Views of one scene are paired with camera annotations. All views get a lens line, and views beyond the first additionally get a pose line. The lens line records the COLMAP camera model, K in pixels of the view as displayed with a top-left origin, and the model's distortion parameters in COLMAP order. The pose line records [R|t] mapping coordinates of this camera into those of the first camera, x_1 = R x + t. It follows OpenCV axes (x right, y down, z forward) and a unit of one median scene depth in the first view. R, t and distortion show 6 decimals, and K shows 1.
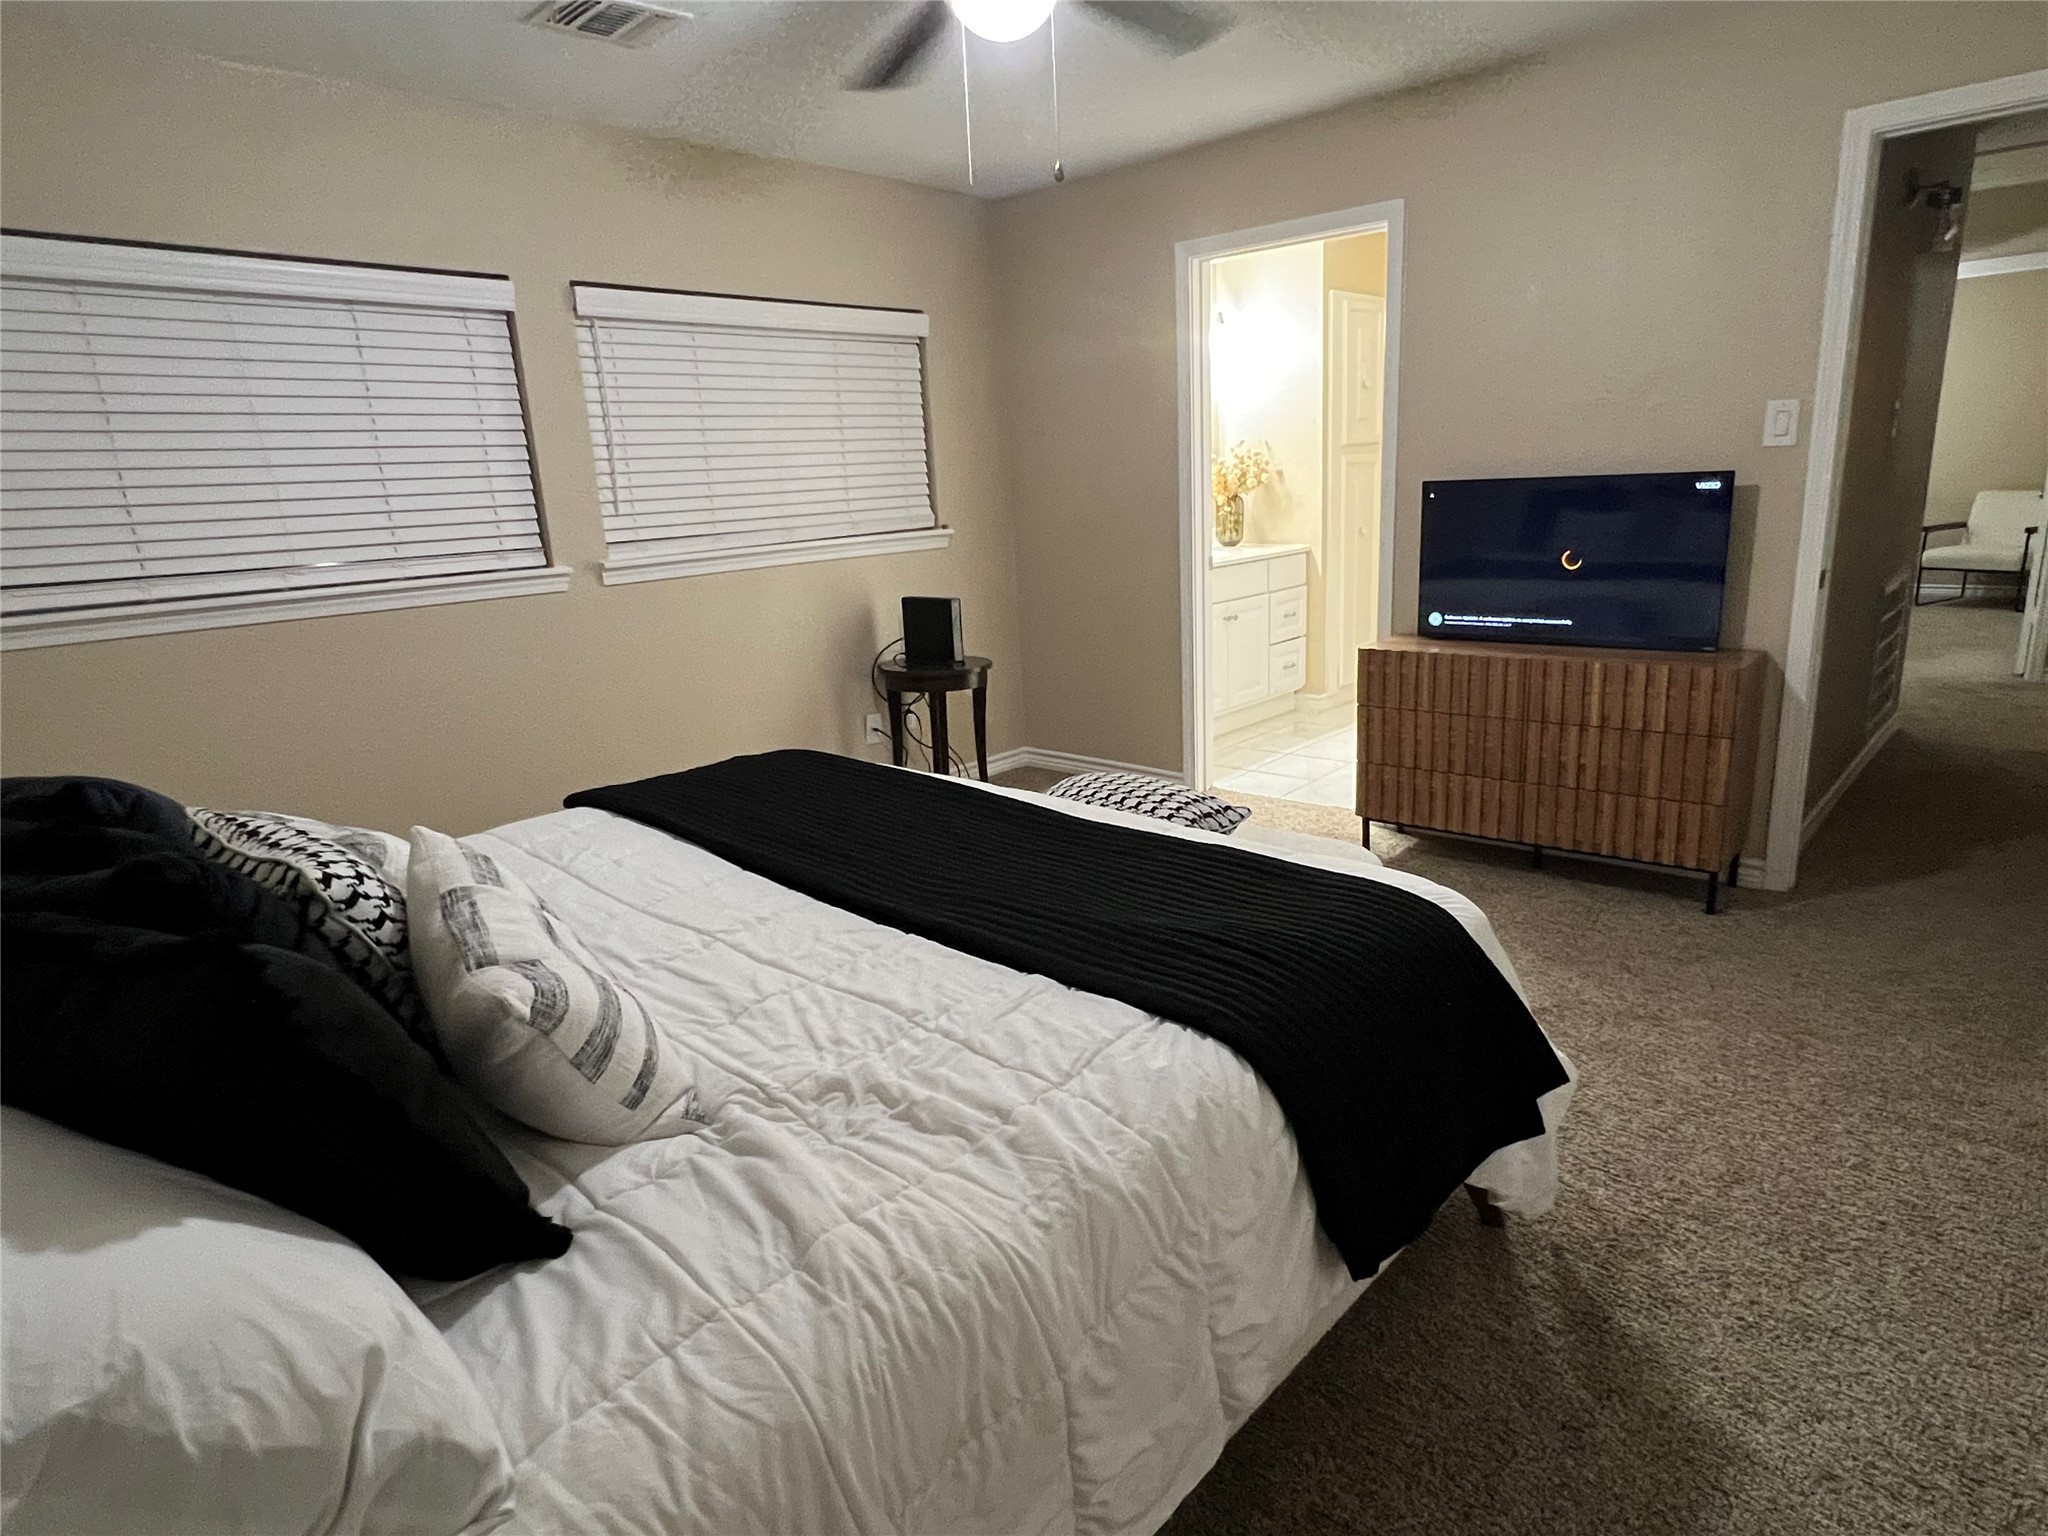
lens RADIAL K [[1153.7, 0, 1036.2], [0, 1153.7, 770.7], [0, 0, 1]] dist [-0.002582, -0.000280]
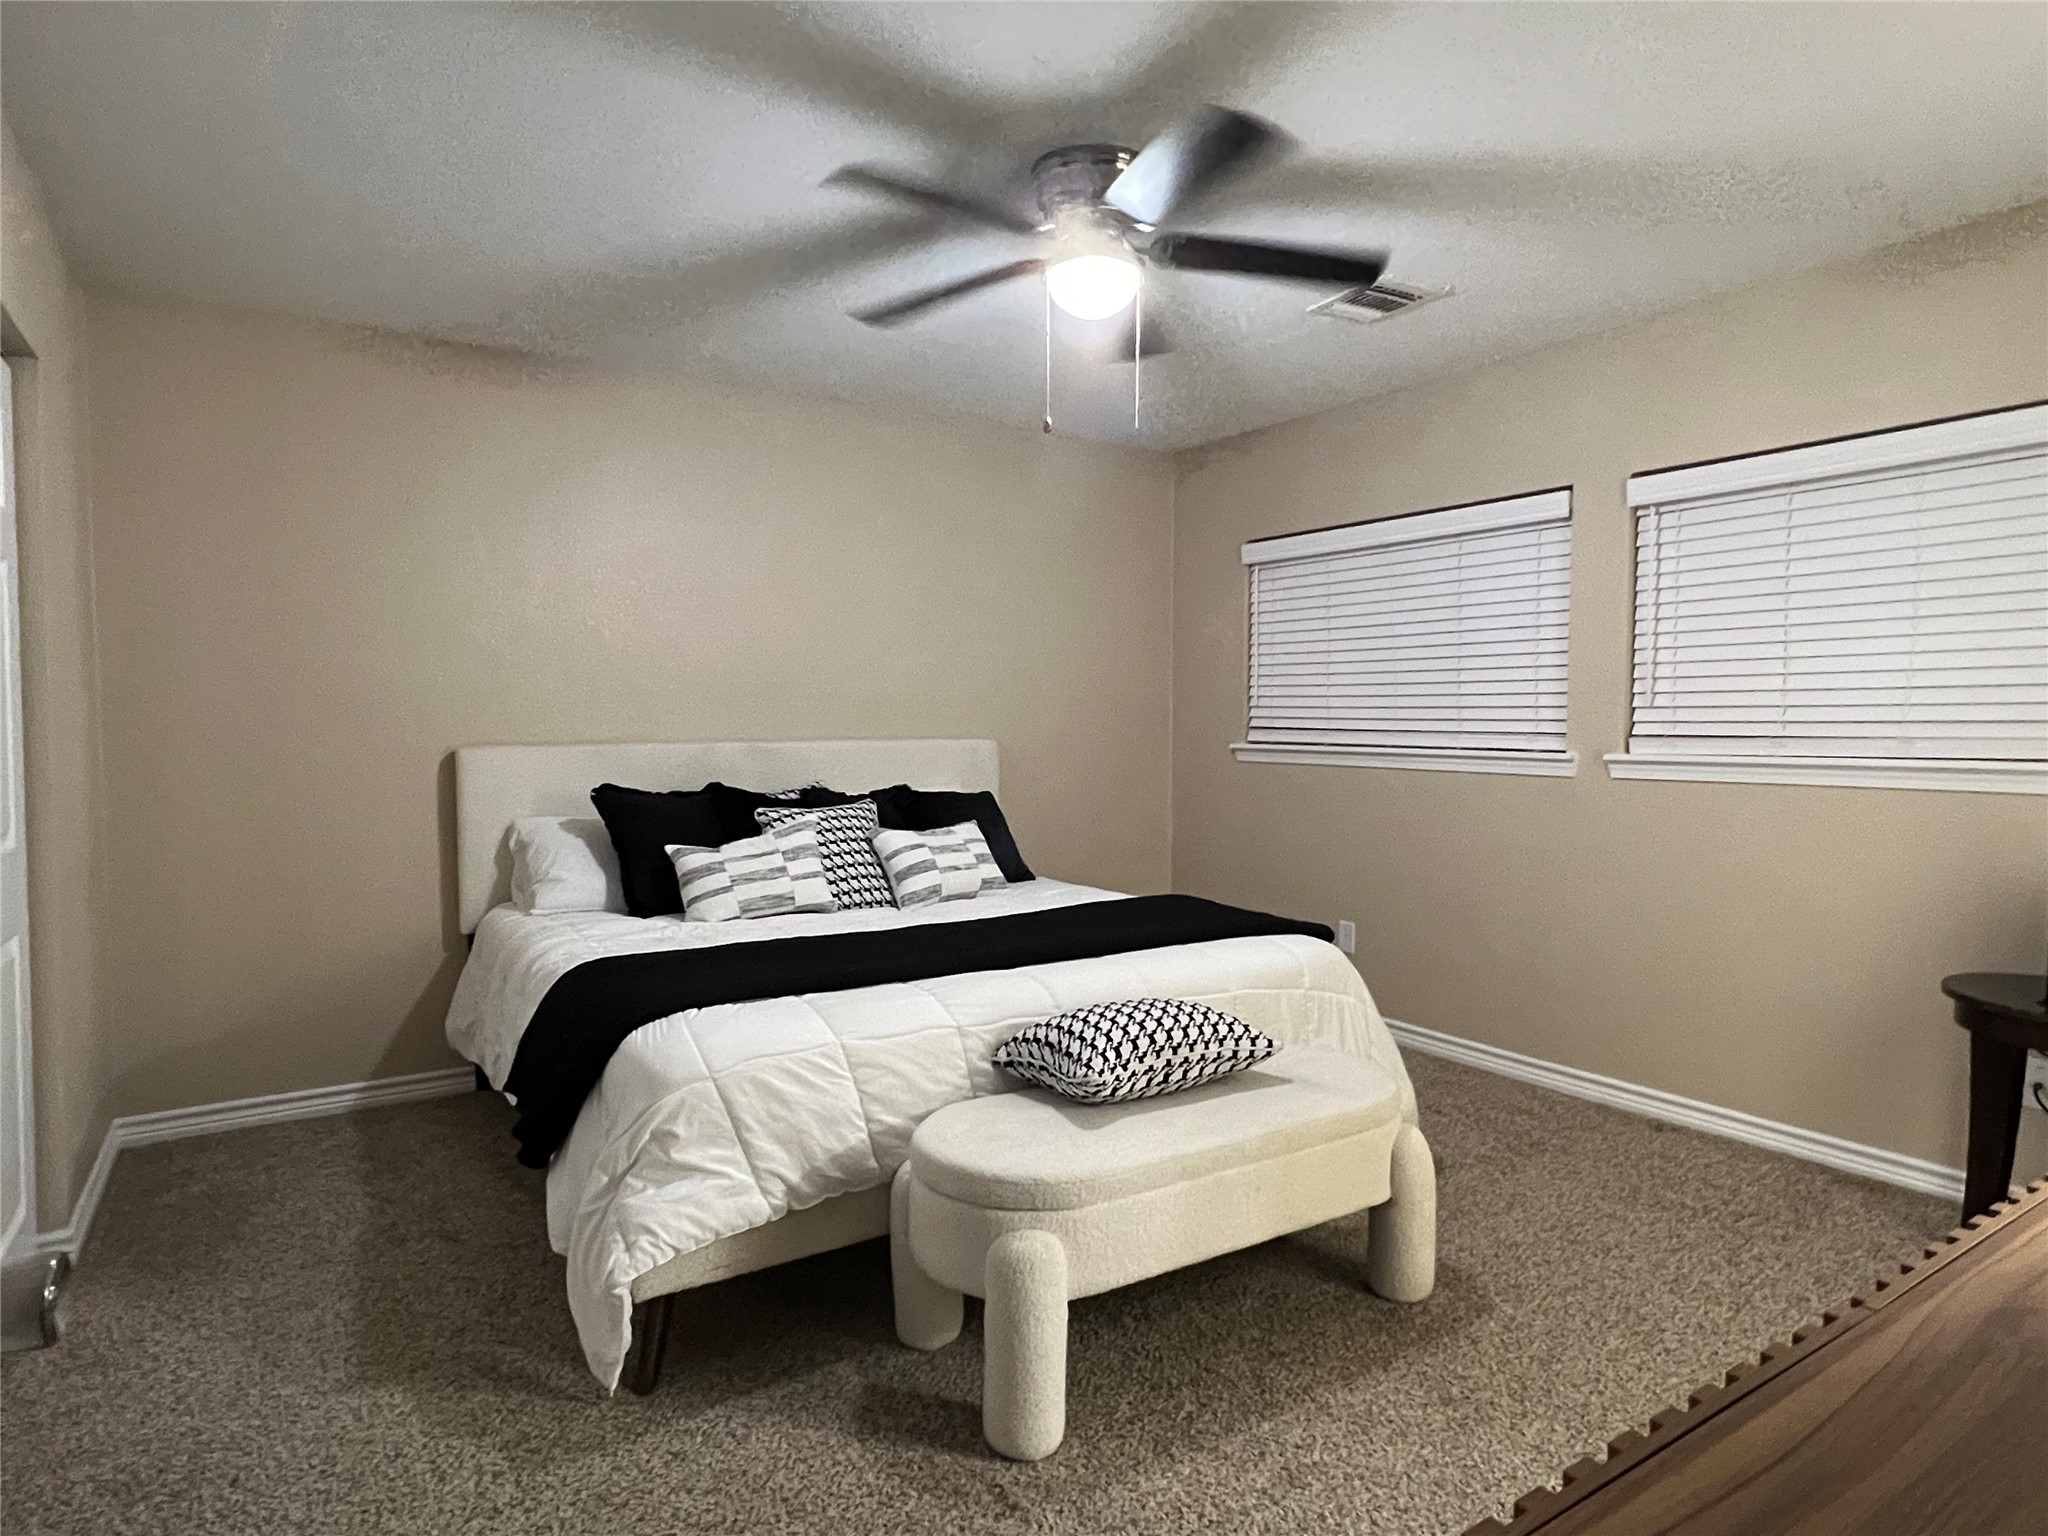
lens RADIAL K [[1153.7, 0, 1036.2], [0, 1153.7, 770.7], [0, 0, 1]] dist [-0.002582, -0.000280]
pose [[-0.252815, 0.105706, -0.961723, 0.353942], [-0.215340, 0.962933, 0.162447, -0.116172], [0.943246, 0.248167, -0.220681, 0.402639]]
